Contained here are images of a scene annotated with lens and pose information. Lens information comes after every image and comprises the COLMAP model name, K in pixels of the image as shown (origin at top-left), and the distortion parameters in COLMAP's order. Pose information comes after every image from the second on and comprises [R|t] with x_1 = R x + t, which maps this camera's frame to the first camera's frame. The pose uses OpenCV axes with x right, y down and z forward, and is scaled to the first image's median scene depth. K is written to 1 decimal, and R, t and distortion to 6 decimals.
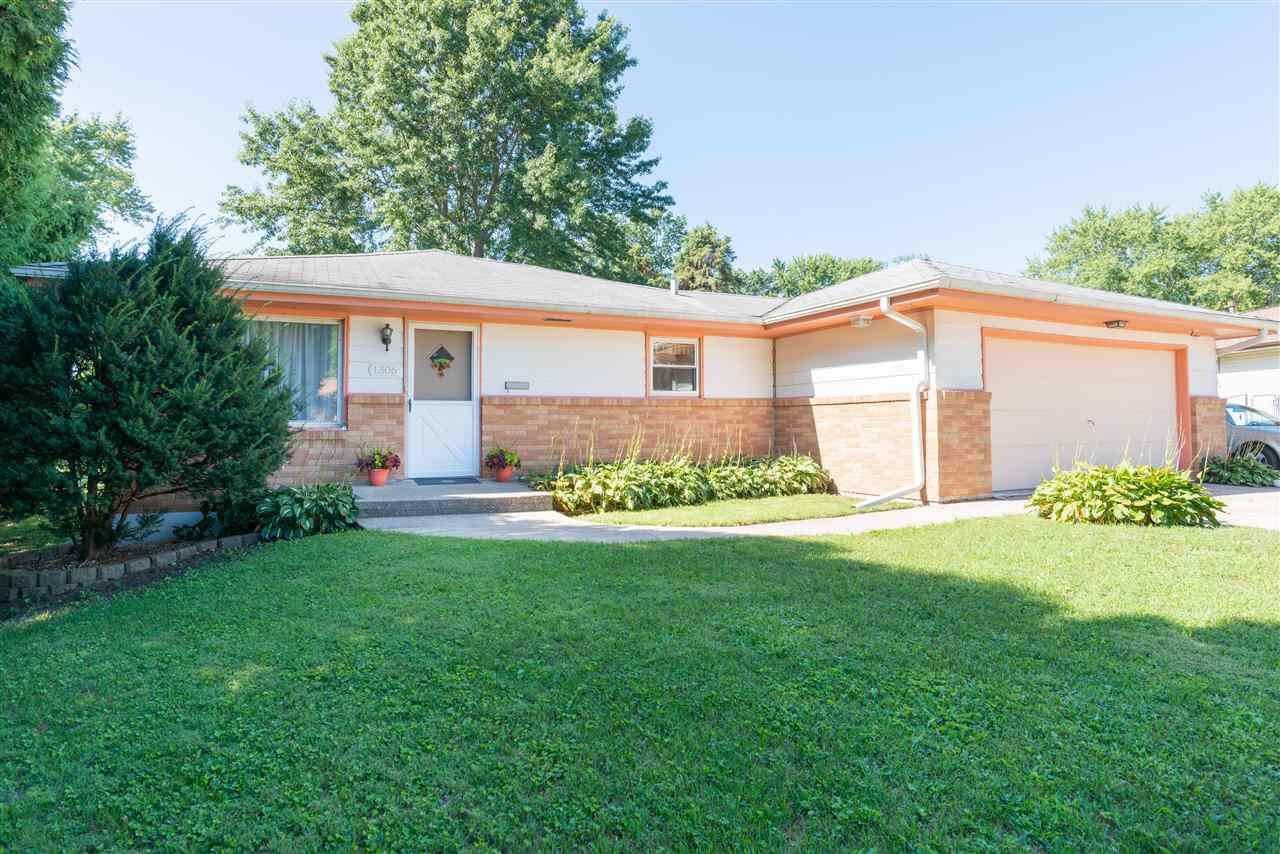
lens RADIAL K [[723.9, 0, 638.2], [0, 723.9, 419.0], [0, 0, 1]] dist [-0.035739, 0.010366]
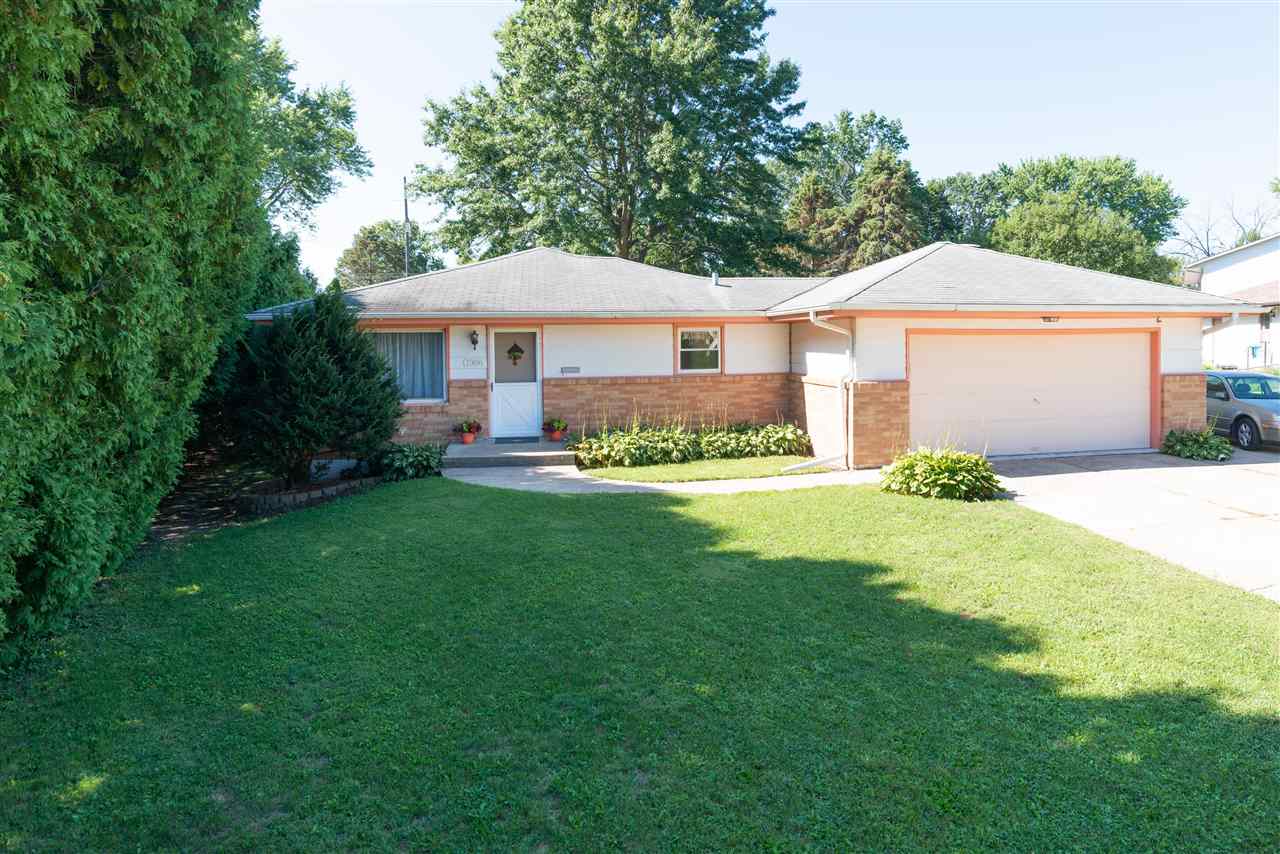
lens RADIAL K [[808.9, 0, 705.3], [0, 808.9, 397.8], [0, 0, 1]] dist [-0.039412, -0.001754]
pose [[0.971464, 0.013718, -0.236790, 0.445615], [0.006676, 0.996349, 0.085110, -0.123122], [0.237093, -0.084262, 0.967826, -0.421531]]
